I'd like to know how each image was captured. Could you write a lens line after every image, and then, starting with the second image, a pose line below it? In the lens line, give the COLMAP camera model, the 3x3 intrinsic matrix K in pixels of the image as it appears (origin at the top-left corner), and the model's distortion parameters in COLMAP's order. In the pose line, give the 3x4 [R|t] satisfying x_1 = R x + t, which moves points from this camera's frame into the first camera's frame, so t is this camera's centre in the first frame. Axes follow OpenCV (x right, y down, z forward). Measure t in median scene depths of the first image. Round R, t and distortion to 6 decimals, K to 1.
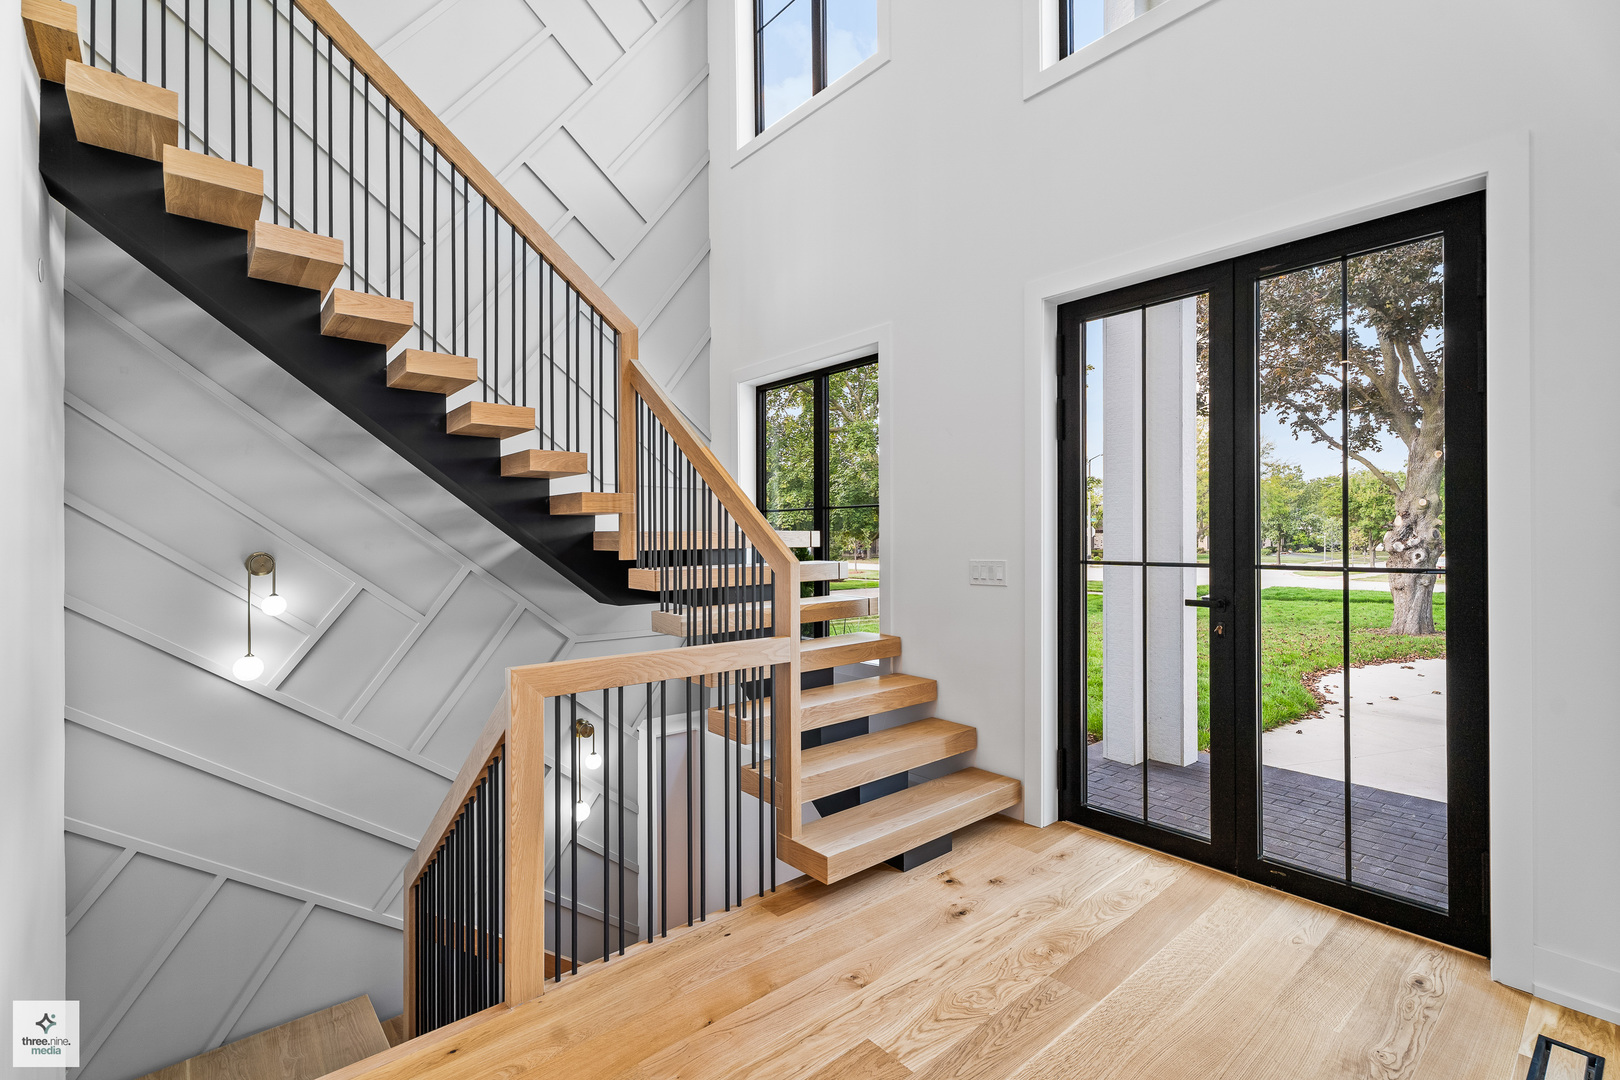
lens RADIAL K [[727.3, 0, 818.3], [0, 727.3, 538.2], [0, 0, 1]] dist [-0.000047, 0.000101]
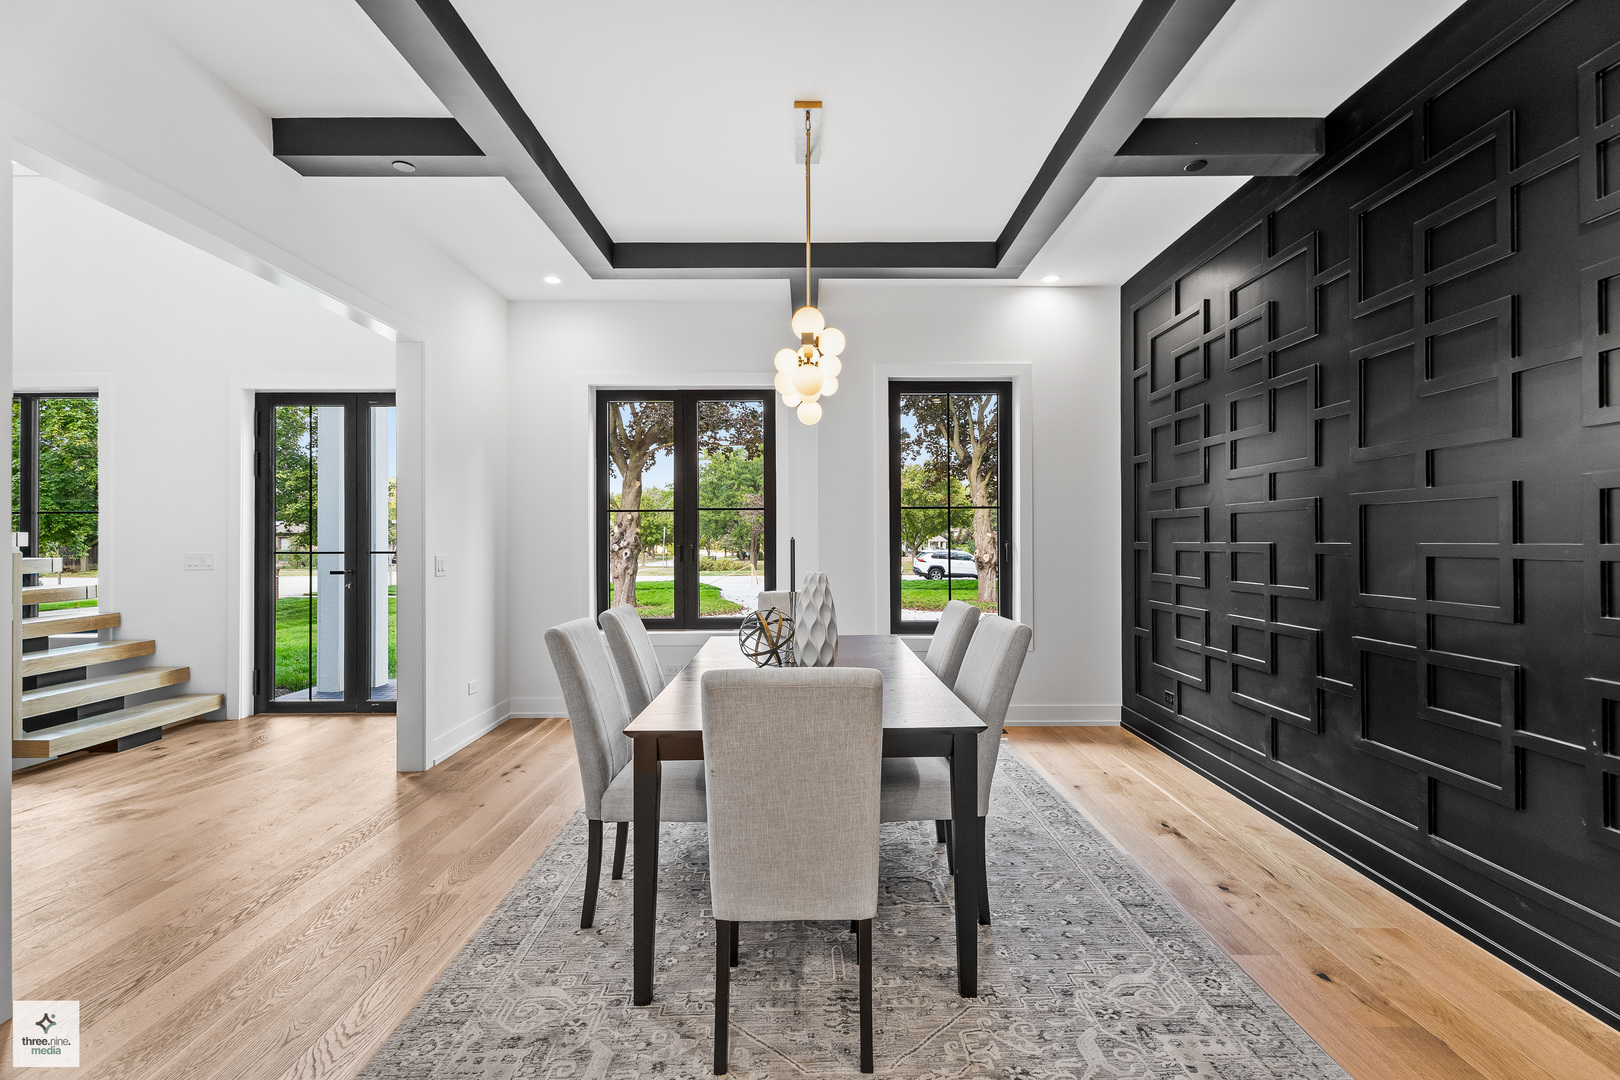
lens RADIAL K [[727.3, 0, 818.3], [0, 727.3, 538.2], [0, 0, 1]] dist [-0.000047, 0.000101]
pose [[0.652372, 0.002355, 0.757895, -0.069283], [0.003052, 0.999979, -0.005734, 0.012642], [-0.757893, 0.006053, 0.652351, -0.930880]]
